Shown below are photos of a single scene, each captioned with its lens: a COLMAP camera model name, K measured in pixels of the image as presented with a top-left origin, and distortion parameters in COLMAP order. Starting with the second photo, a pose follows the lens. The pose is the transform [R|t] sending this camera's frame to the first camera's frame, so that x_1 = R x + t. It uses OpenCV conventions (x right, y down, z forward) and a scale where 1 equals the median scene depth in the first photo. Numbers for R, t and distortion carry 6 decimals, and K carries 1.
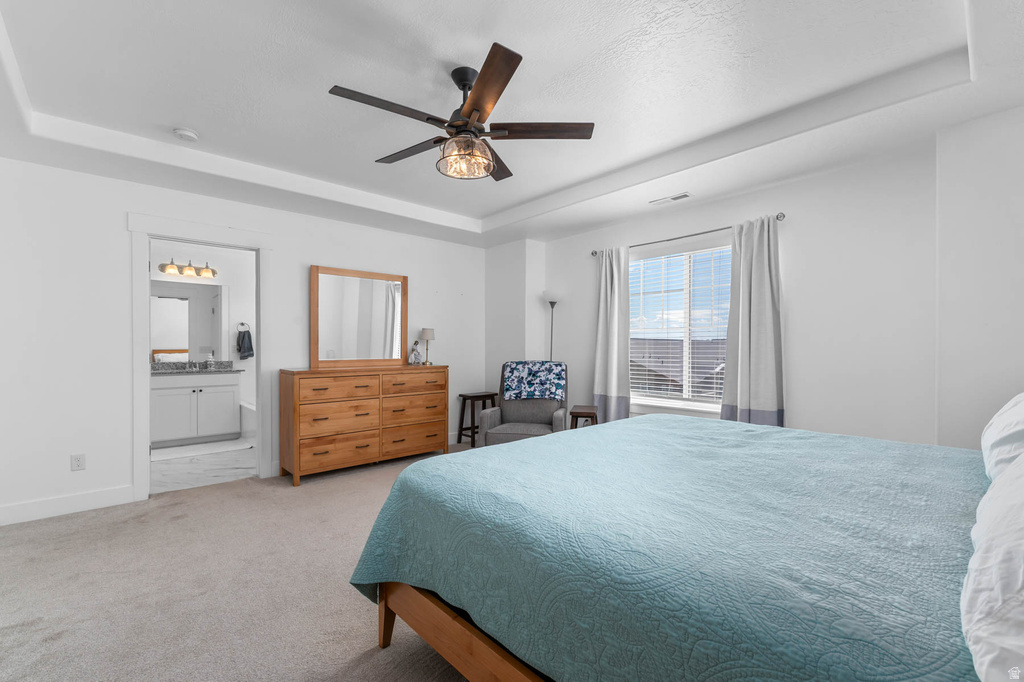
lens RADIAL K [[441.1, 0, 510.8], [0, 441.1, 347.3], [0, 0, 1]] dist [0.001661, 0.000269]
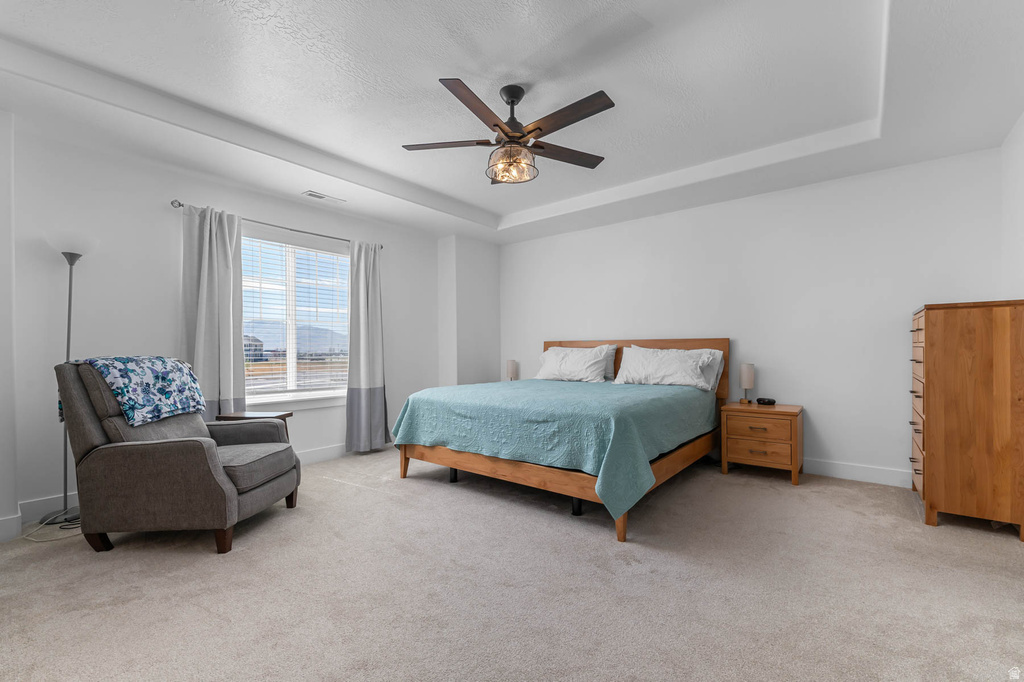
lens RADIAL K [[441.1, 0, 510.8], [0, 441.1, 347.0], [0, 0, 1]] dist [0.001661, 0.000269]
pose [[-0.147433, 0.005787, 0.989055, -0.638654], [-0.006711, 0.999954, -0.006851, 0.019679], [-0.989049, -0.007647, -0.147387, 0.616330]]
